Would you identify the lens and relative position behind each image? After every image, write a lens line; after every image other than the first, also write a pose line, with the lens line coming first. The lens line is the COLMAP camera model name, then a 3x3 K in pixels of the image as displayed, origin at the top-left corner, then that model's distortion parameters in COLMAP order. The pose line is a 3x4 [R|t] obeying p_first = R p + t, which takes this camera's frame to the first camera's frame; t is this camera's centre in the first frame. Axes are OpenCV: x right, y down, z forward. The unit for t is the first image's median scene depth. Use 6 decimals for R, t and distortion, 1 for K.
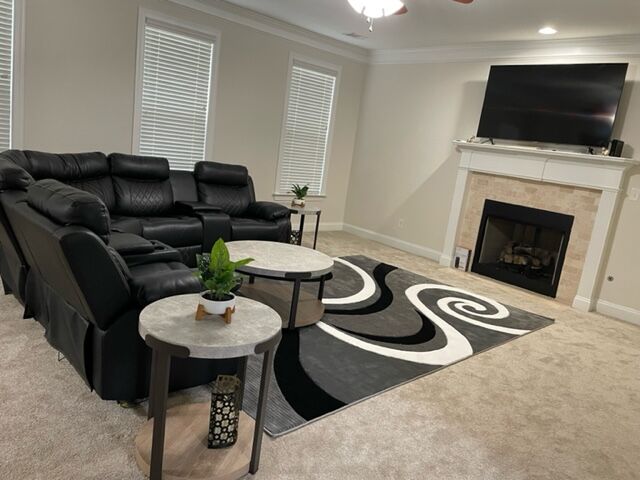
lens RADIAL K [[485.4, 0, 318.5], [0, 485.4, 240.9], [0, 0, 1]] dist [0.041683, -0.038214]
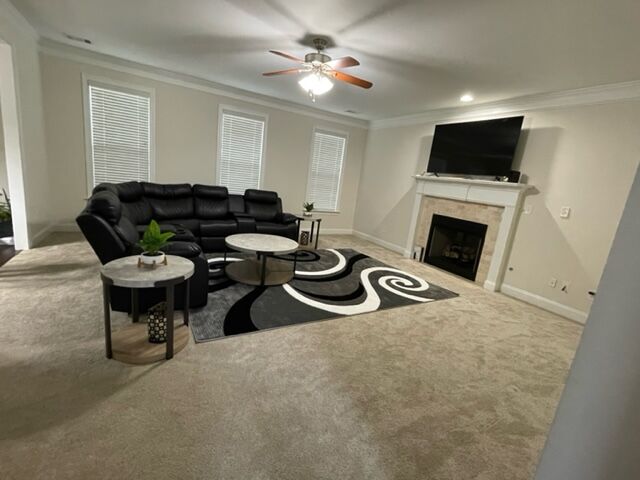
lens RADIAL K [[294.7, 0, 320.3], [0, 294.7, 242.4], [0, 0, 1]] dist [-0.011178, 0.001008]
pose [[0.973550, 0.029658, -0.226540, 0.256832], [-0.032512, 0.999432, -0.008879, 0.026188], [0.226148, 0.016010, 0.973961, 0.051909]]
